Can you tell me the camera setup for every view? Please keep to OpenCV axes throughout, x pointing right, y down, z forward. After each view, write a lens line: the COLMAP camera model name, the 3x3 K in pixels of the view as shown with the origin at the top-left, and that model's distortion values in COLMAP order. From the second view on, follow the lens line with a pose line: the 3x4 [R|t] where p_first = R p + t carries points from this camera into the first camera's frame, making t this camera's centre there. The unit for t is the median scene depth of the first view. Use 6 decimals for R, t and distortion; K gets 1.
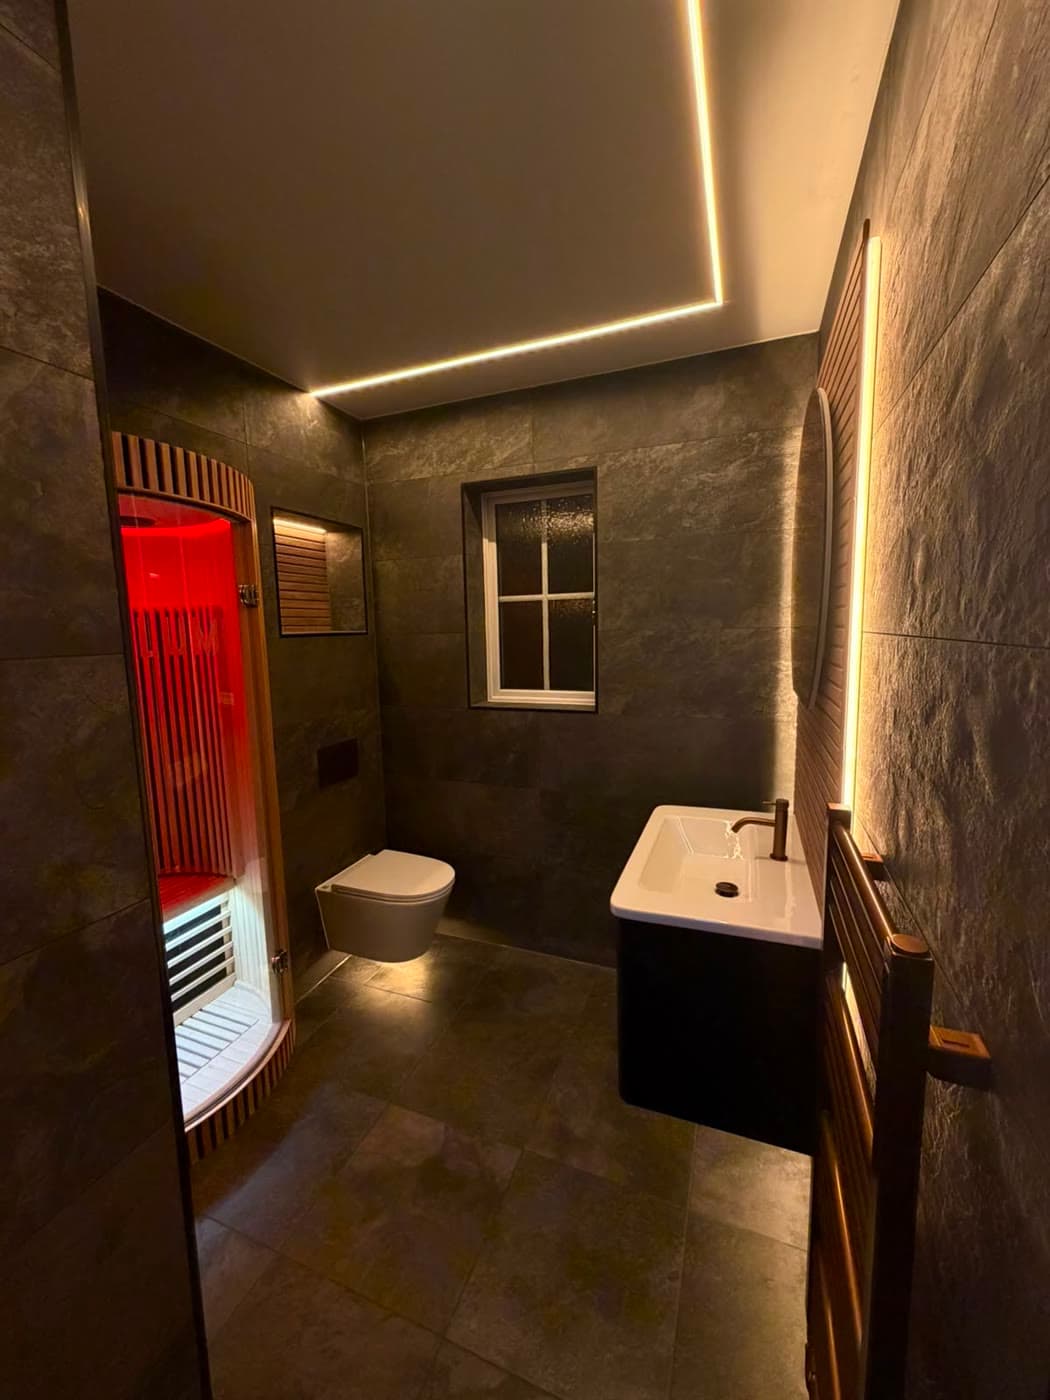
lens RADIAL K [[560.5, 0, 524.5], [0, 560.5, 701.4], [0, 0, 1]] dist [0.001504, 0.000313]
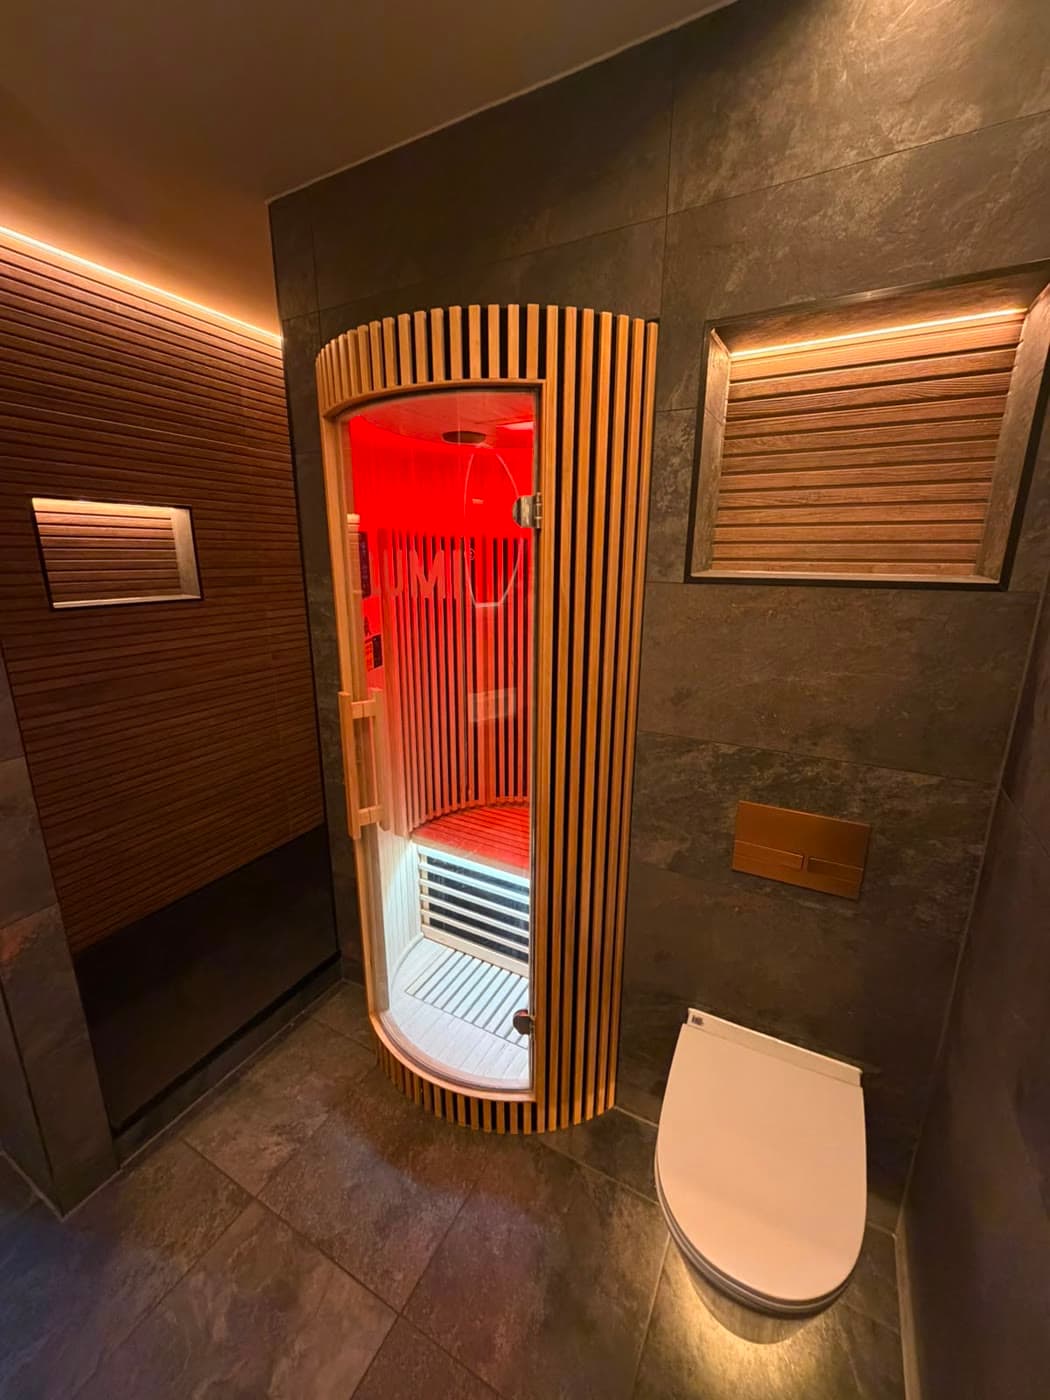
lens RADIAL K [[560.5, 0, 532.6], [0, 560.5, 701.2], [0, 0, 1]] dist [0.001504, 0.000313]
pose [[-0.115625, 0.265950, -0.957027, 0.126753], [-0.129965, 0.951156, 0.280020, -0.118755], [0.984754, 0.156757, -0.075414, 0.779193]]
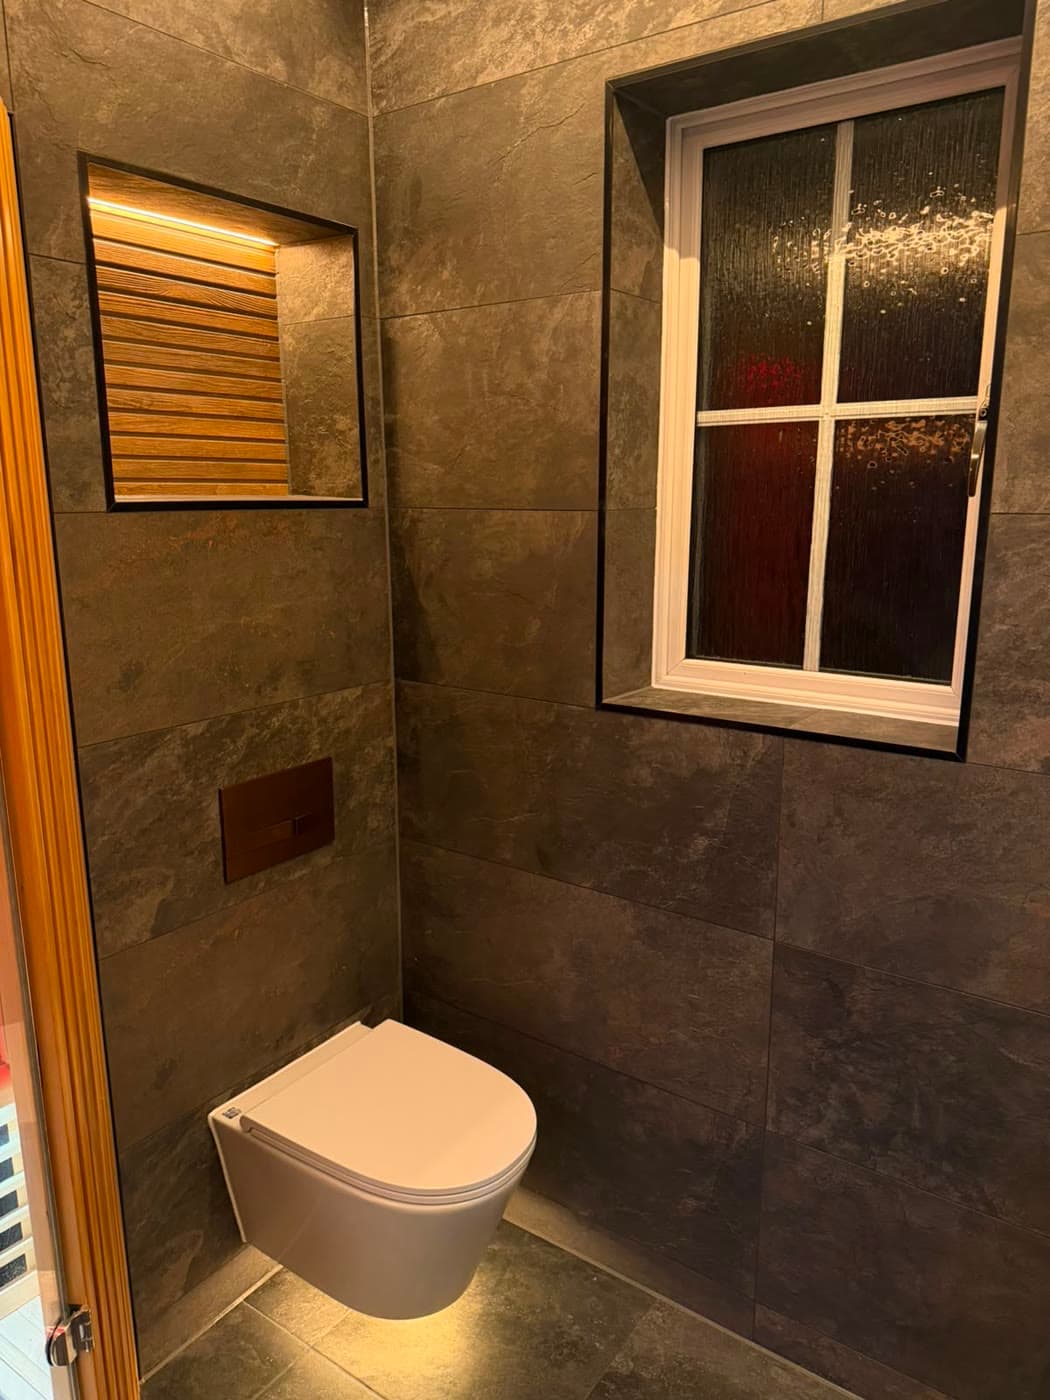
lens RADIAL K [[986.4, 0, 530.8], [0, 986.4, 700.1], [0, 0, 1]] dist [0.028139, -0.020742]
pose [[0.970807, 0.069348, -0.229617, 0.011074], [-0.049119, 0.994484, 0.092678, -0.053730], [0.234777, -0.078694, 0.968859, 0.337852]]
